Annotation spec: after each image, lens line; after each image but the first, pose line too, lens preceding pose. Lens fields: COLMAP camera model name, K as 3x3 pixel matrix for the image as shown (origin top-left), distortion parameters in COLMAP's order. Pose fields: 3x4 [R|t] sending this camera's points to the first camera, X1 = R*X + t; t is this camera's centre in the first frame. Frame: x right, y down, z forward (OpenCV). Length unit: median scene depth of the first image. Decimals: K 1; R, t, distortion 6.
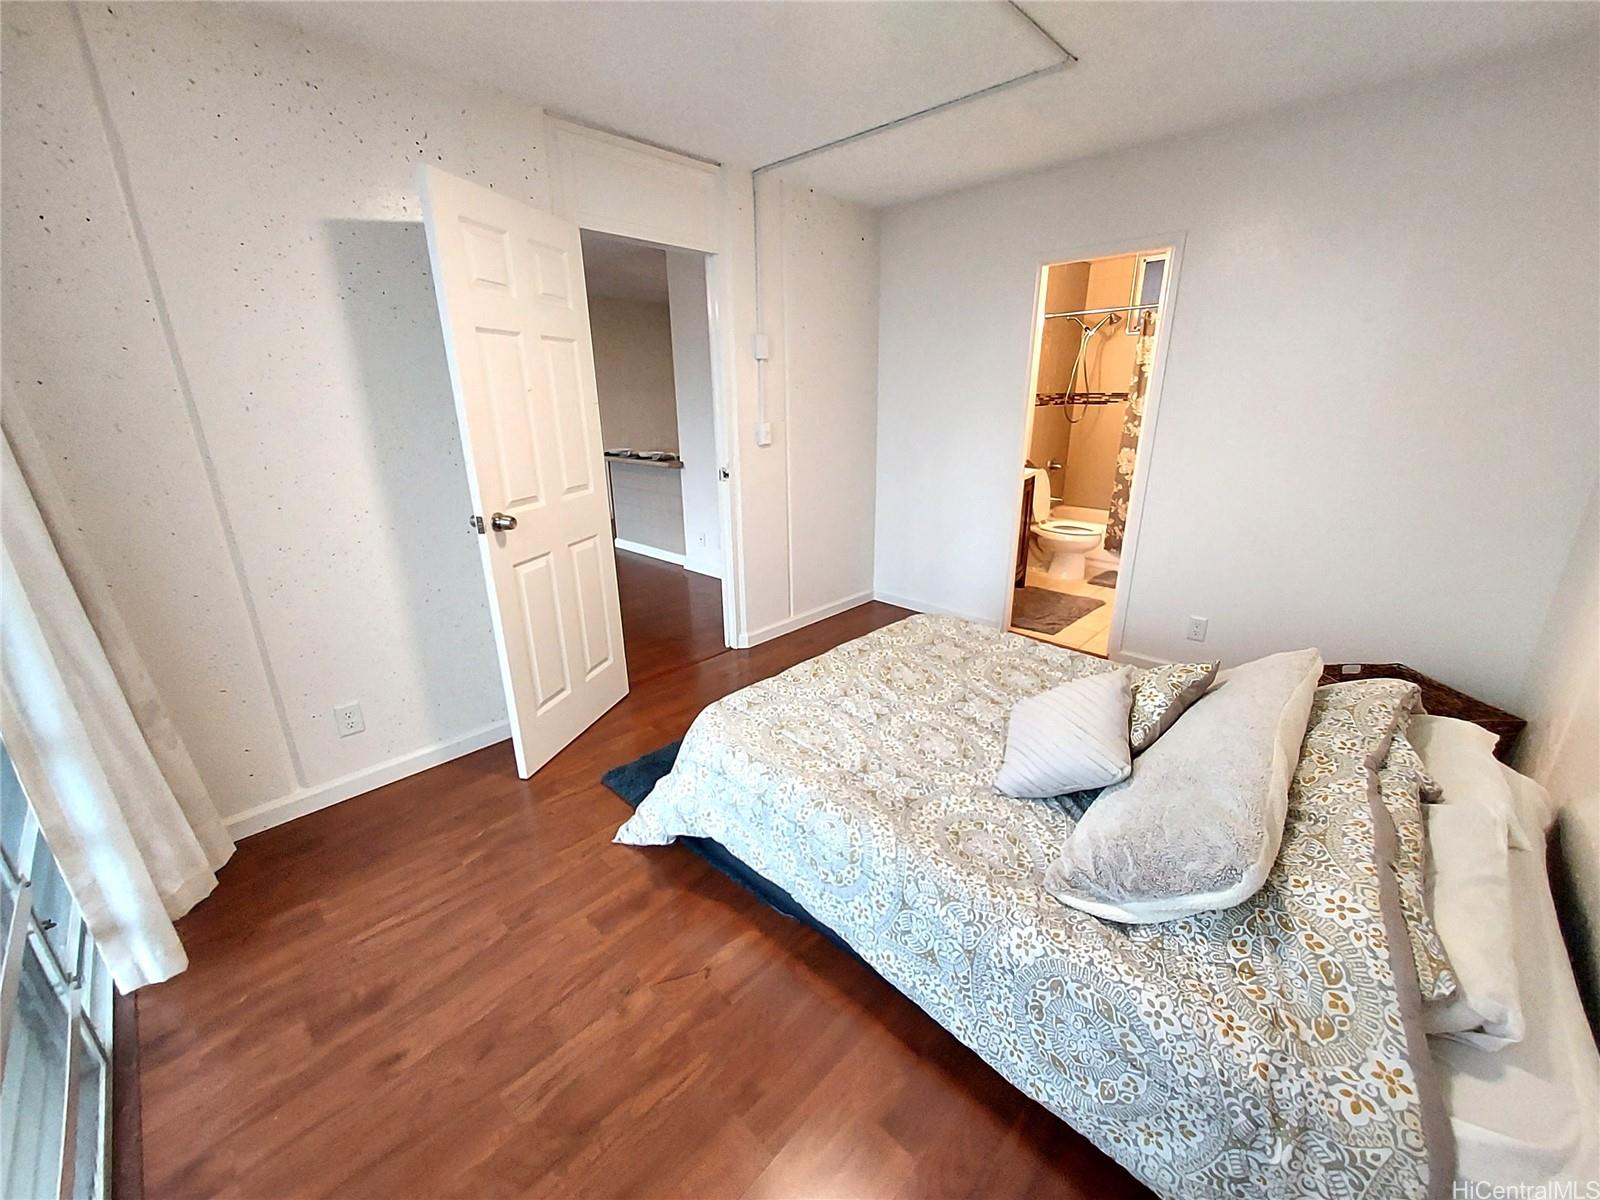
lens RADIAL K [[626.6, 0, 796.7], [0, 626.6, 604.5], [0, 0, 1]] dist [0.001296, -0.001866]
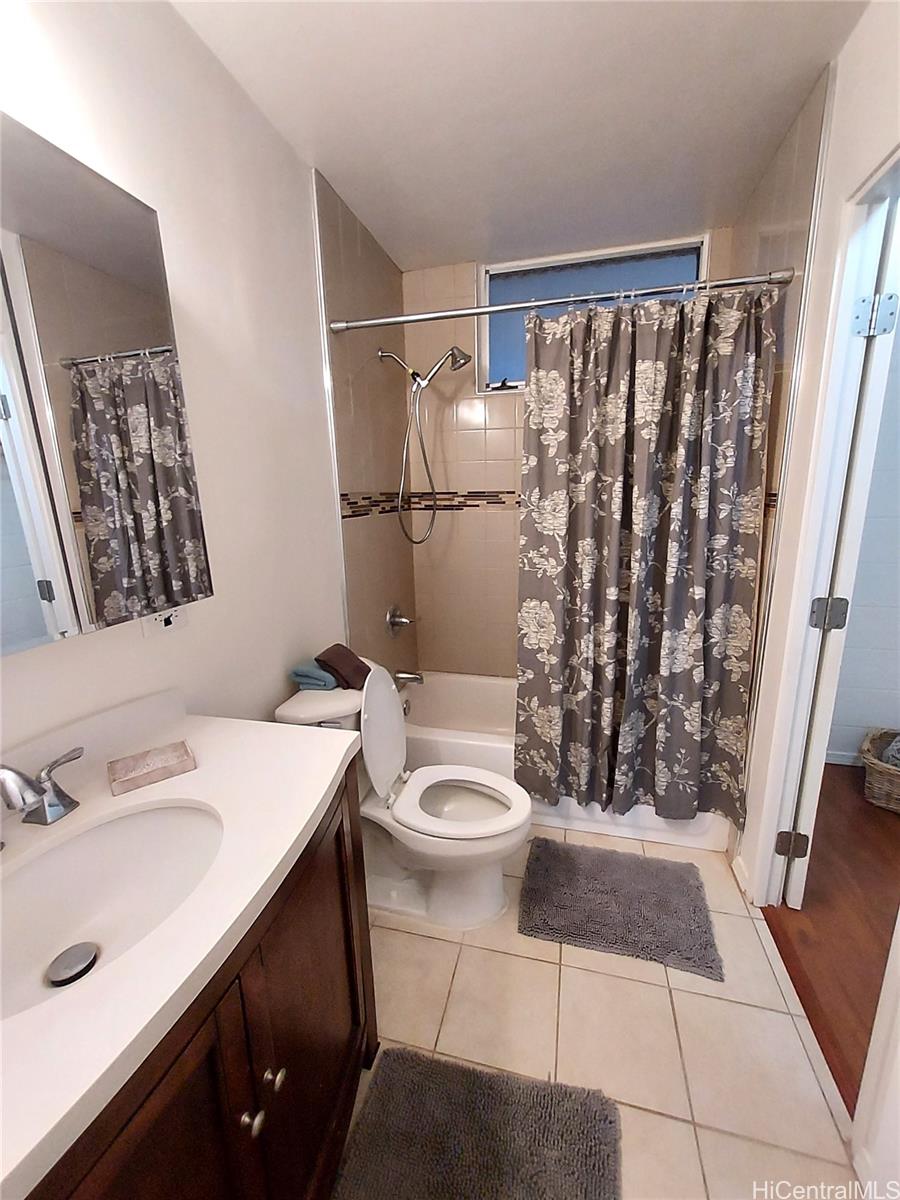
lens RADIAL K [[469.9, 0, 454.3], [0, 469.9, 599.7], [0, 0, 1]] dist [0.001296, -0.001866]
pose [[0.866871, -0.116967, 0.484618, 0.270984], [0.168114, 0.983734, -0.063286, -0.215999], [-0.469332, 0.136332, 0.872434, 0.647691]]
